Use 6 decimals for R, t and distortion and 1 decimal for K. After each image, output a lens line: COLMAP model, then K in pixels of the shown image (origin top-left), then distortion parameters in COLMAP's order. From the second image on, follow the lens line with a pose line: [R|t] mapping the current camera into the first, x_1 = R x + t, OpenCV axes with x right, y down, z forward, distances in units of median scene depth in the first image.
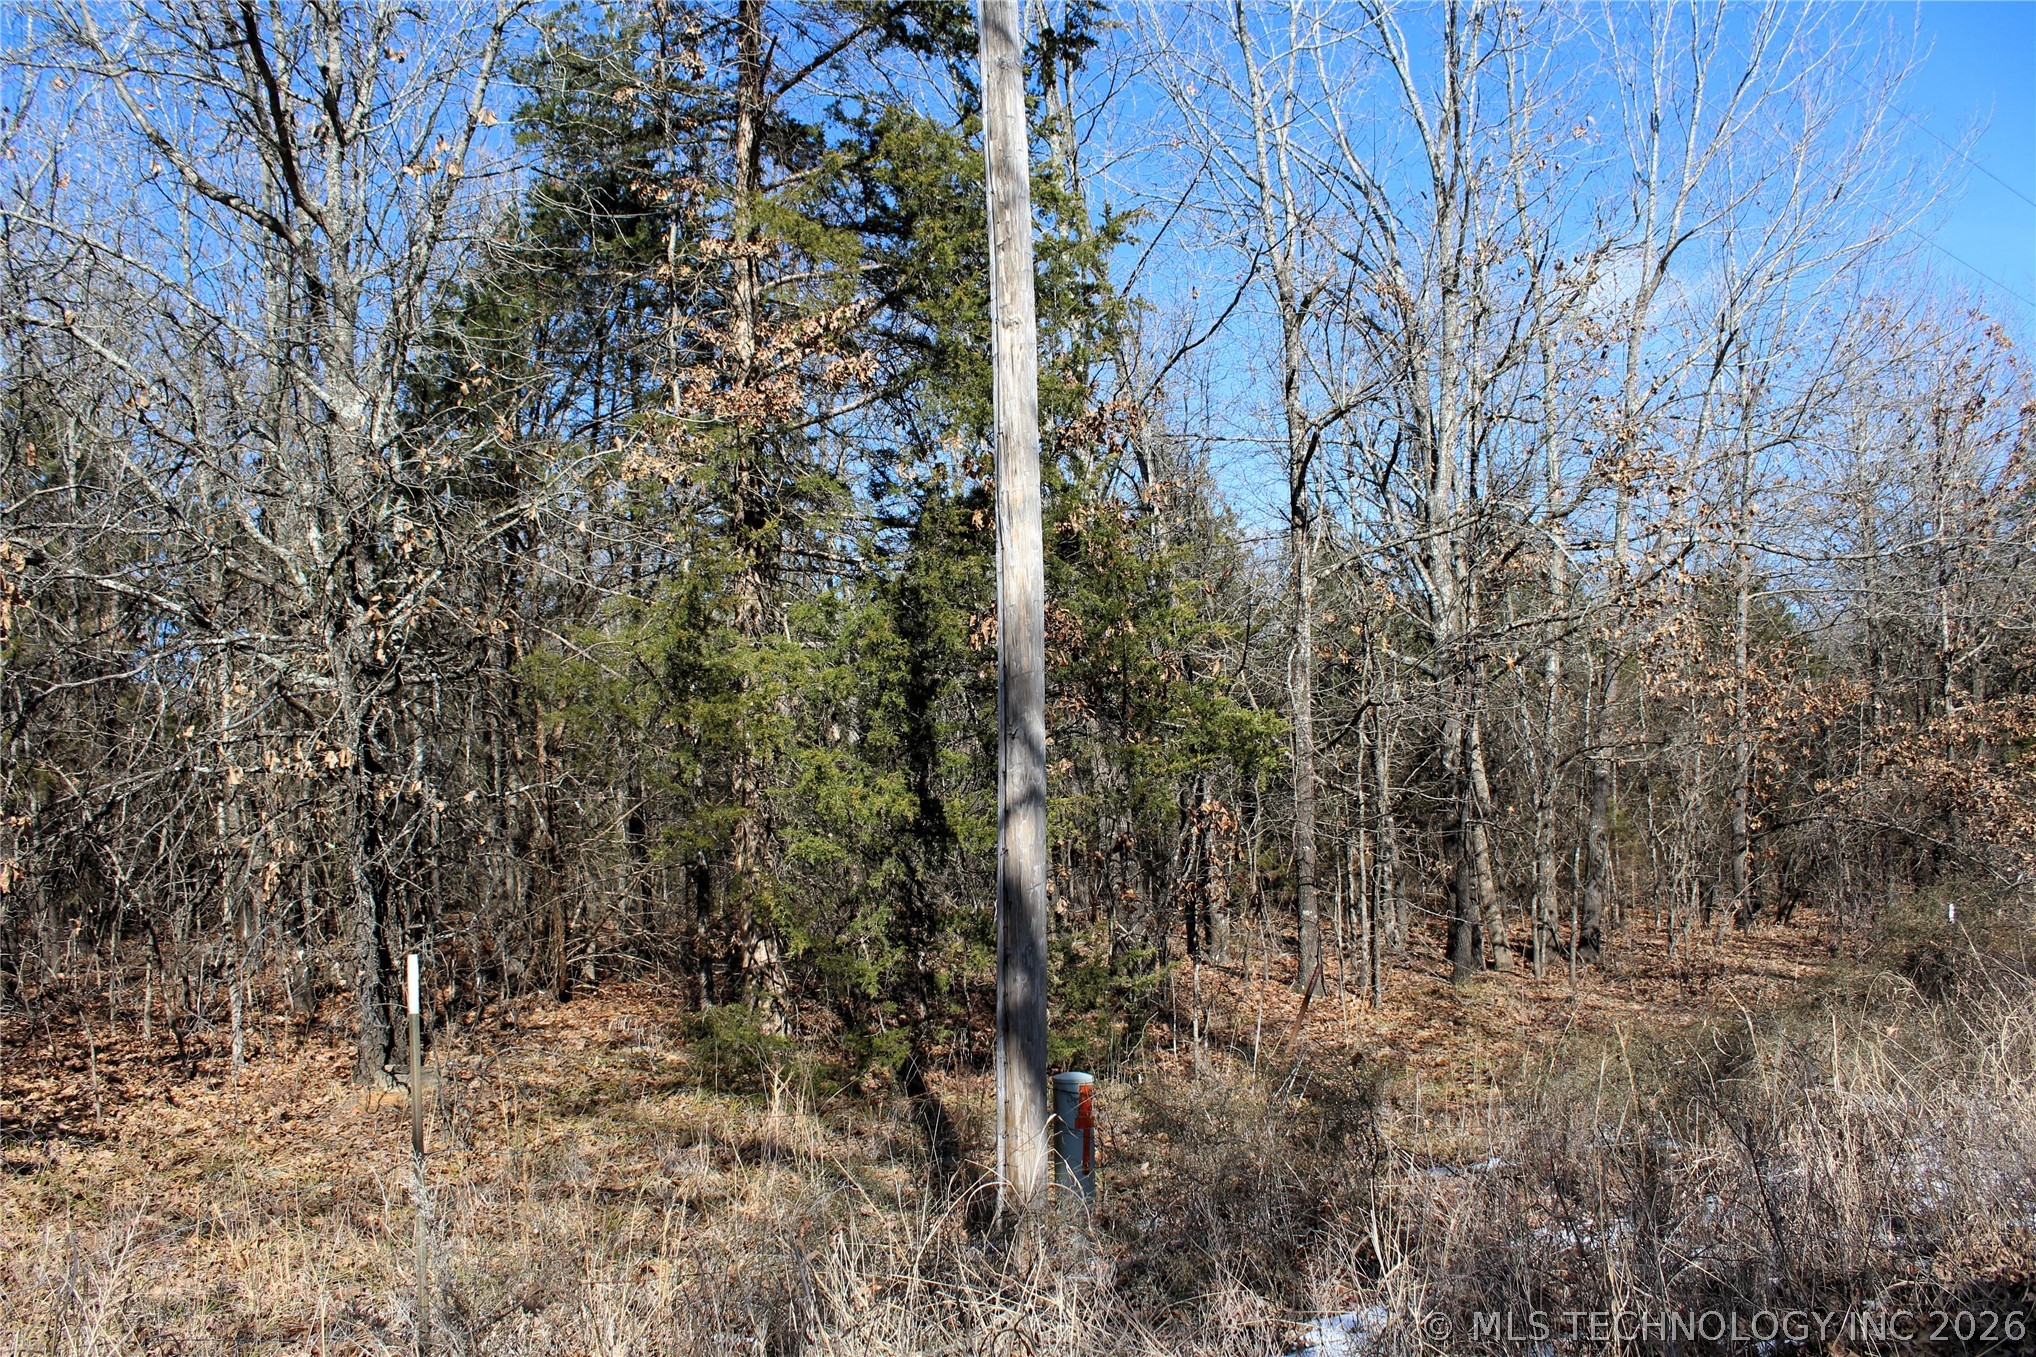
lens RADIAL K [[1698.5, 0, 968.2], [0, 1698.5, 673.5], [0, 0, 1]] dist [-0.168647, 0.144636]
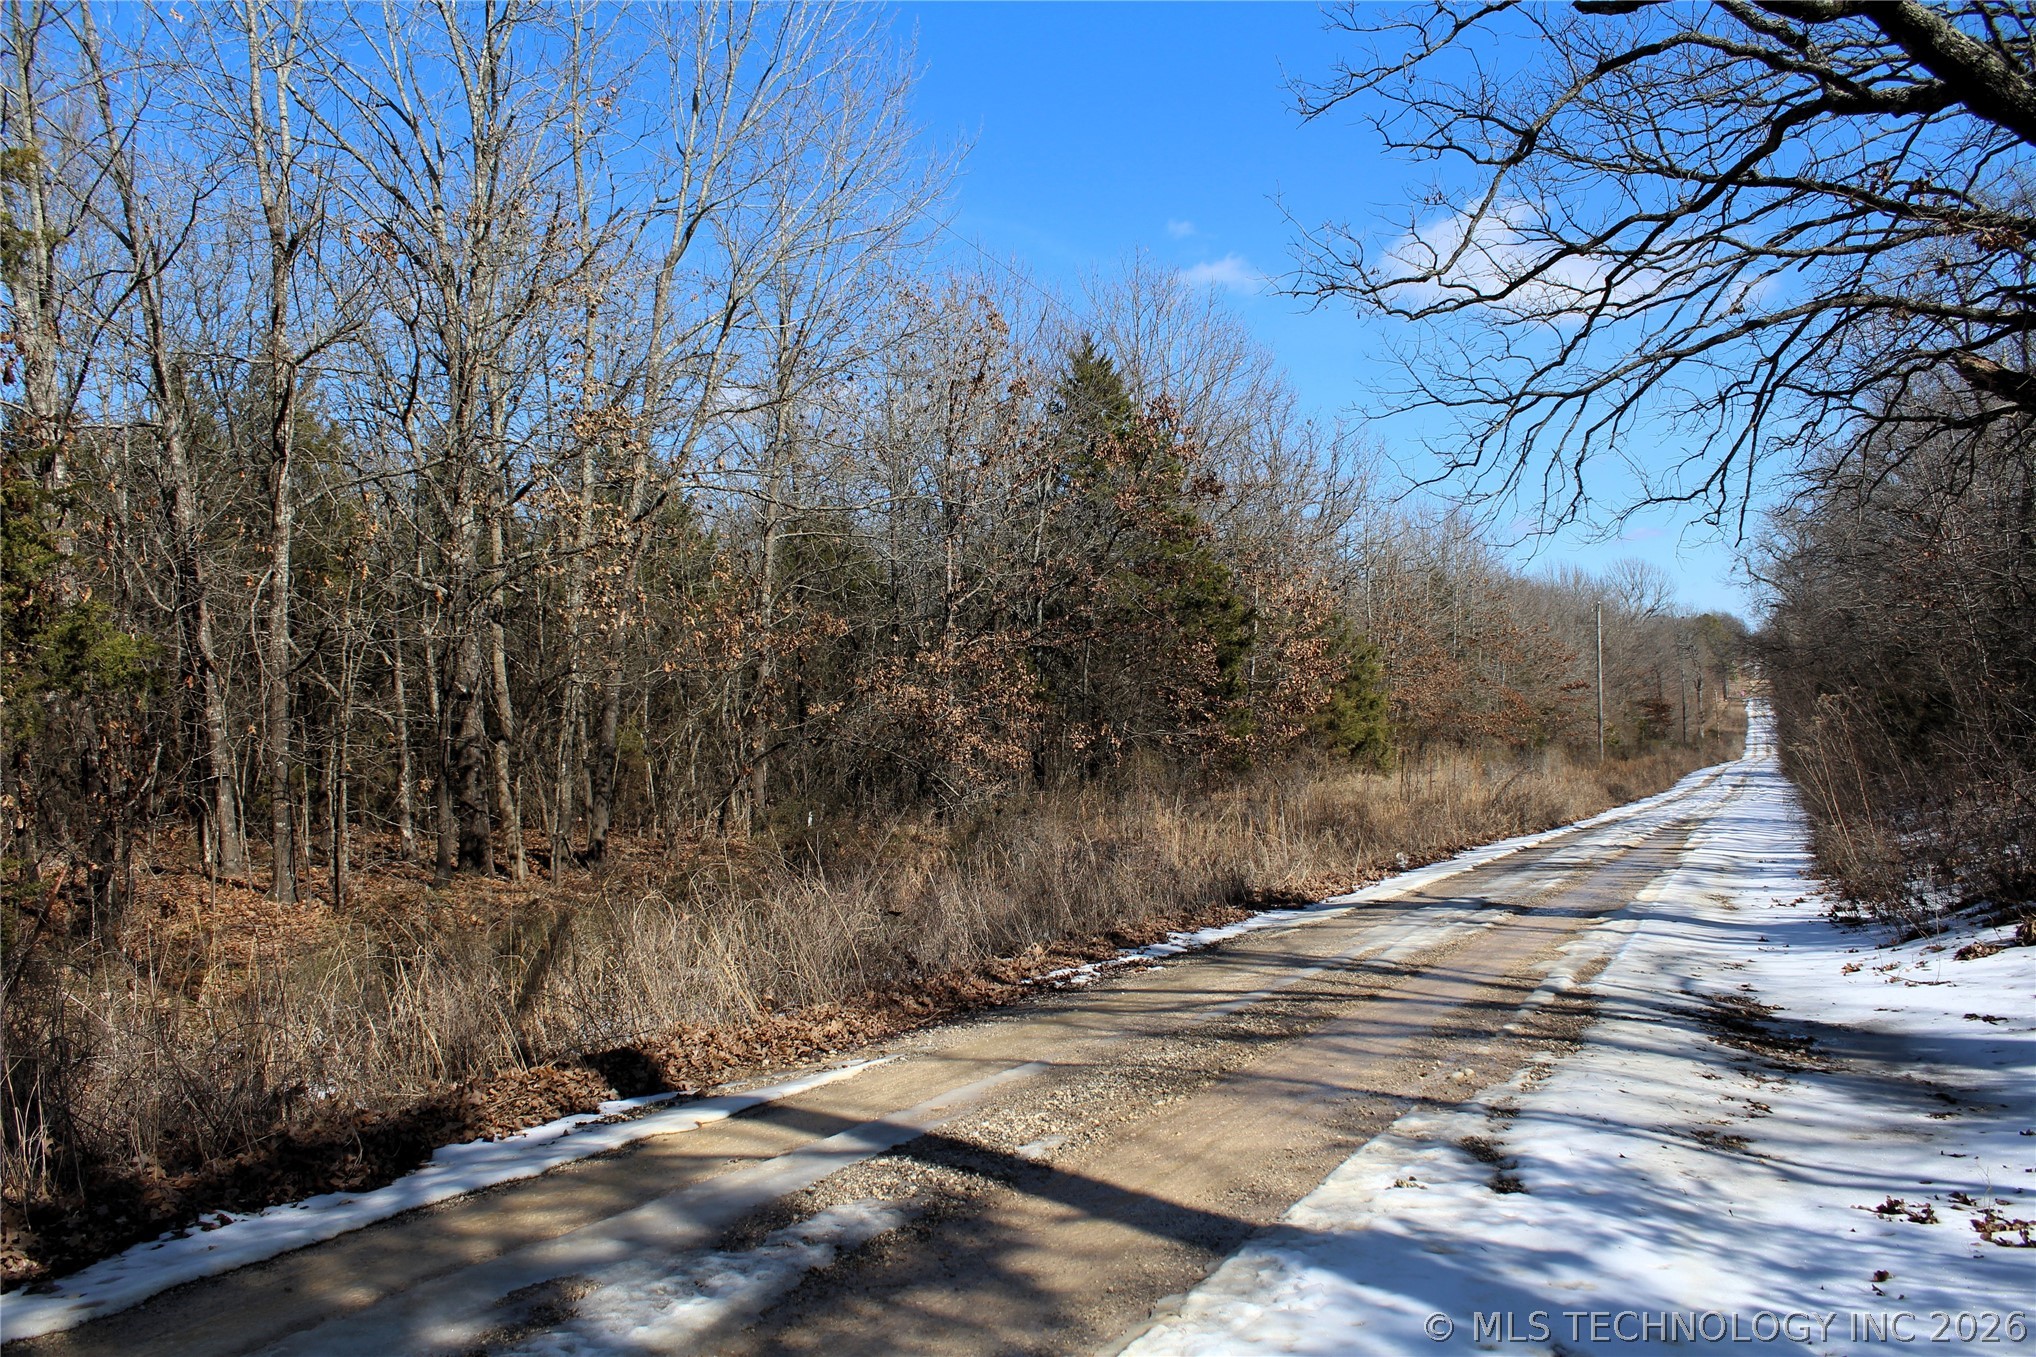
lens RADIAL K [[1698.5, 0, 1003.4], [0, 1698.5, 675.1], [0, 0, 1]] dist [-0.168647, 0.144636]
pose [[0.883831, 0.014219, 0.467590, 0.143511], [-0.038193, 0.998394, 0.041833, -0.014371], [-0.466245, -0.054832, 0.882955, -0.144746]]
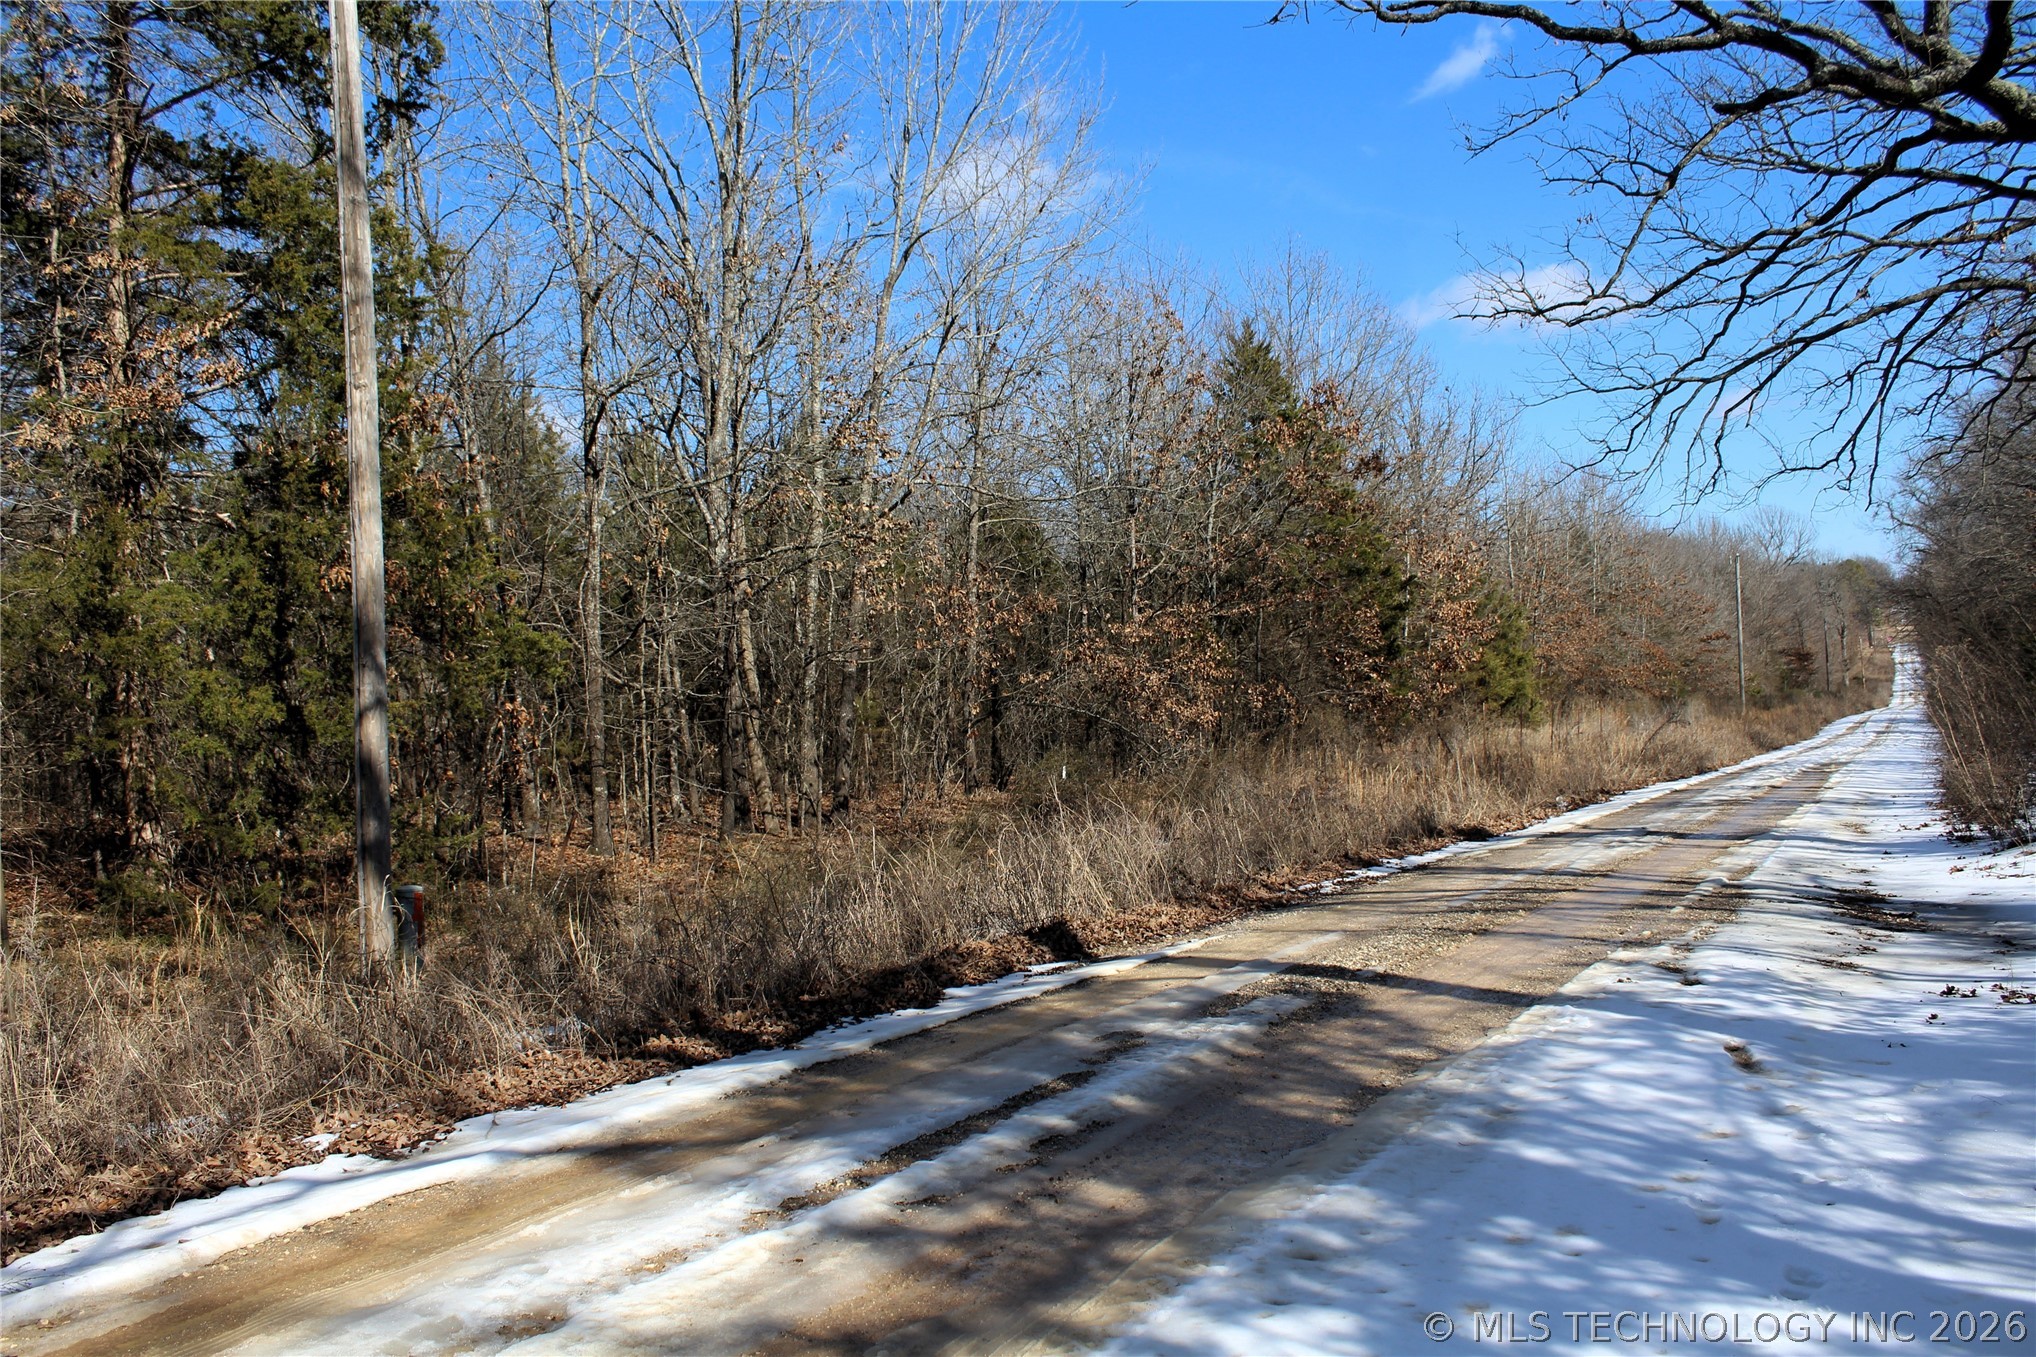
lens RADIAL K [[1698.5, 0, 1005.1], [0, 1698.5, 672.4], [0, 0, 1]] dist [-0.168647, 0.144636]
pose [[0.916370, -0.016641, 0.399987, -0.021055], [-0.008932, 0.998037, 0.061986, -0.027050], [-0.400234, -0.060375, 0.914422, -0.292233]]
